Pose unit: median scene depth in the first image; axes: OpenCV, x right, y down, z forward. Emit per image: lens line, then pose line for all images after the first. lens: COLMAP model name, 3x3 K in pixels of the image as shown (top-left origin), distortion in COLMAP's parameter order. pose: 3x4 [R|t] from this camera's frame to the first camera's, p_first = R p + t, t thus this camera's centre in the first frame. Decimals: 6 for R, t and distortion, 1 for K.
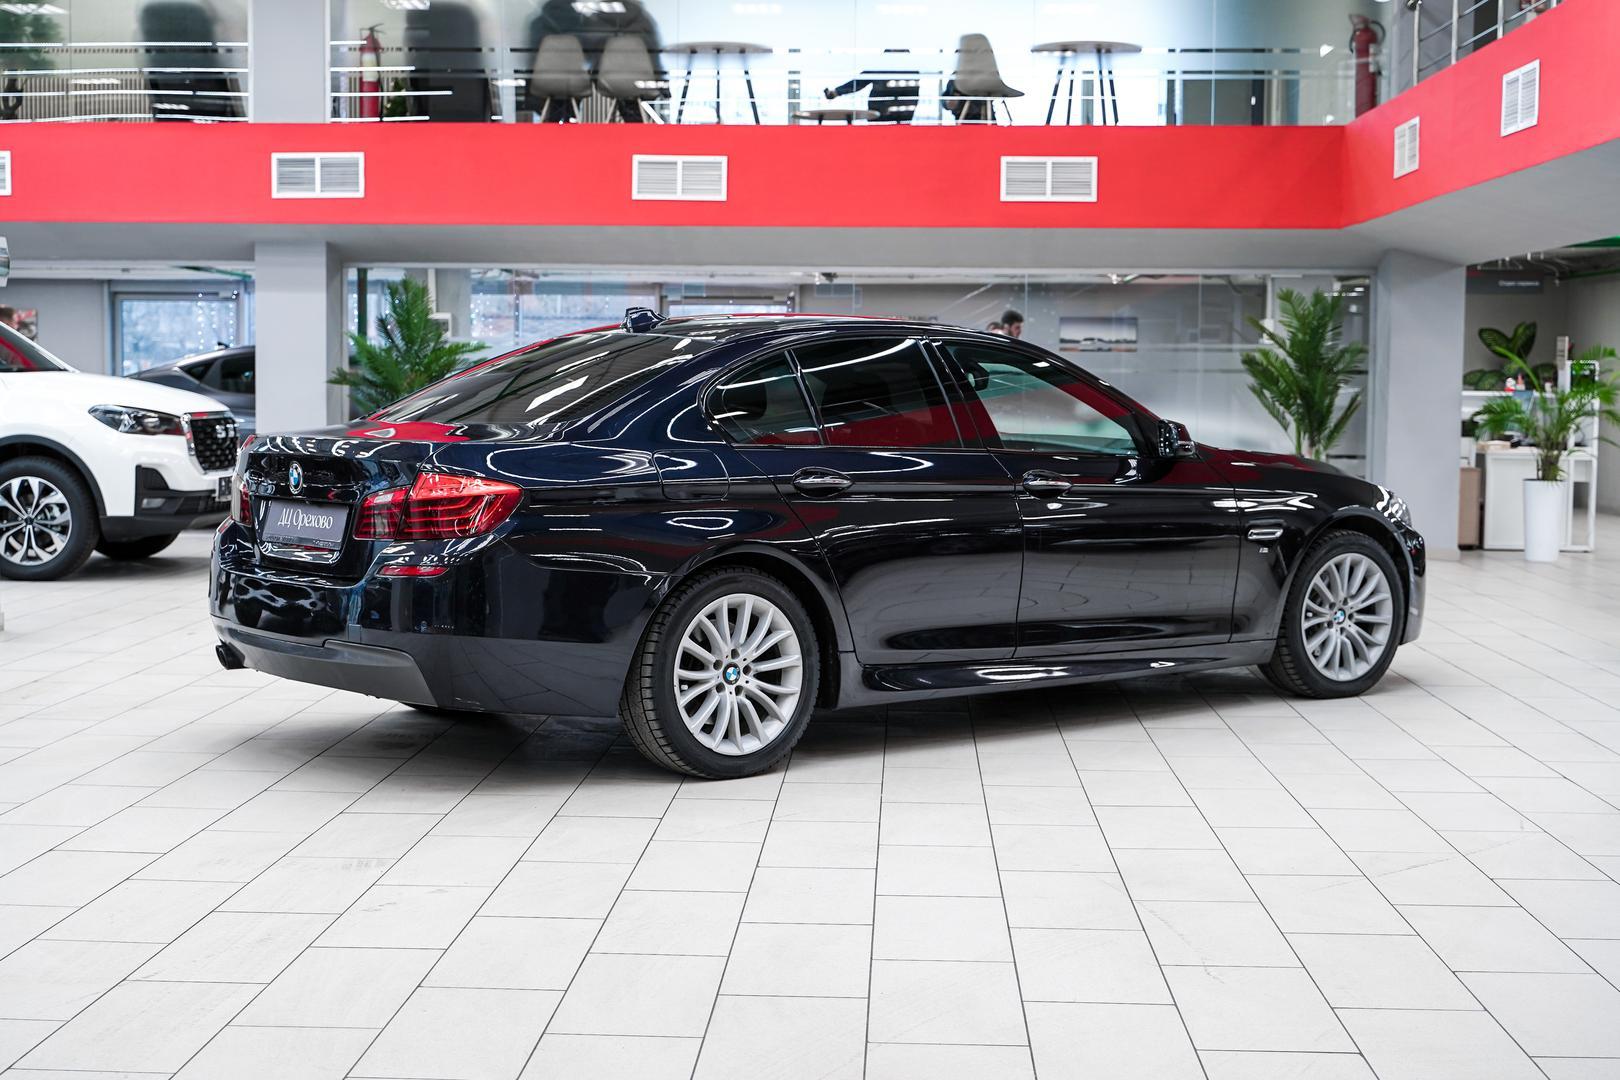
lens RADIAL K [[2160.8, 0, 810.0], [0, 2160.8, 540.0], [0, 0, 1]] dist [-0.002311, 0.005211]
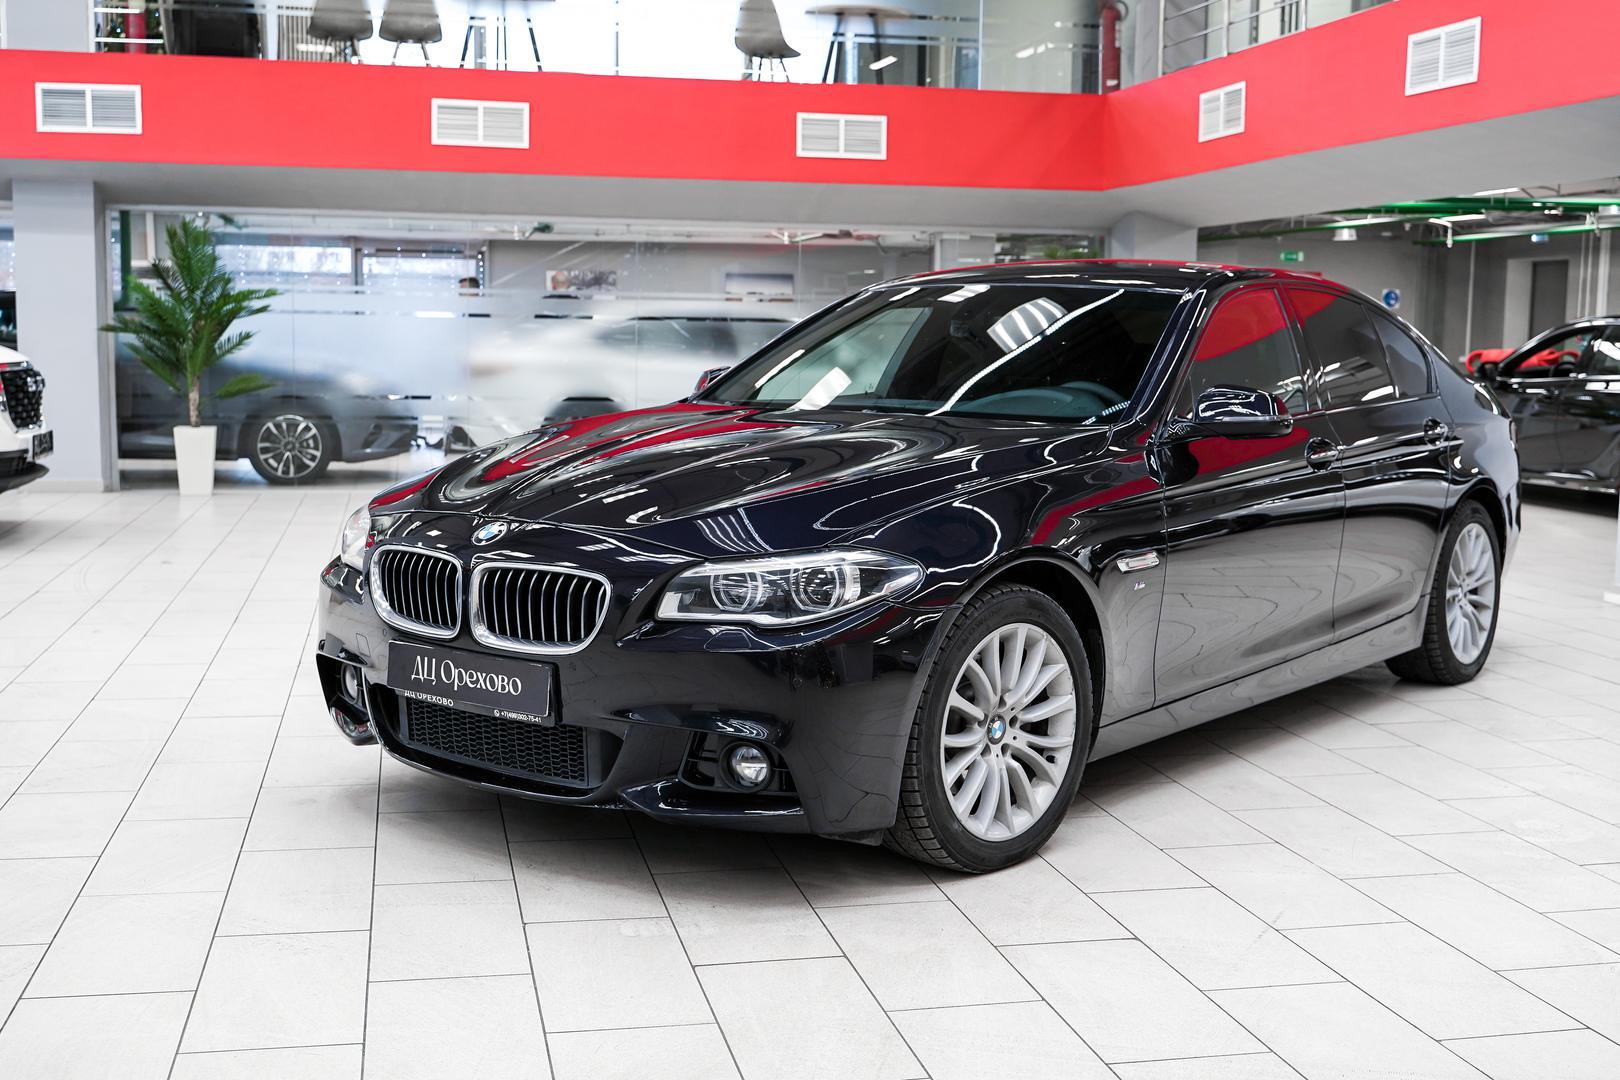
lens RADIAL K [[1737.0, 0, 810.0], [0, 1737.0, 540.0], [0, 0, 1]] dist [0.000675, 0.024248]
pose [[0.973900, -0.021460, 0.225961, -0.091653], [0.010560, 0.998726, 0.049336, -0.013251], [-0.226732, -0.045662, 0.972886, 0.168217]]
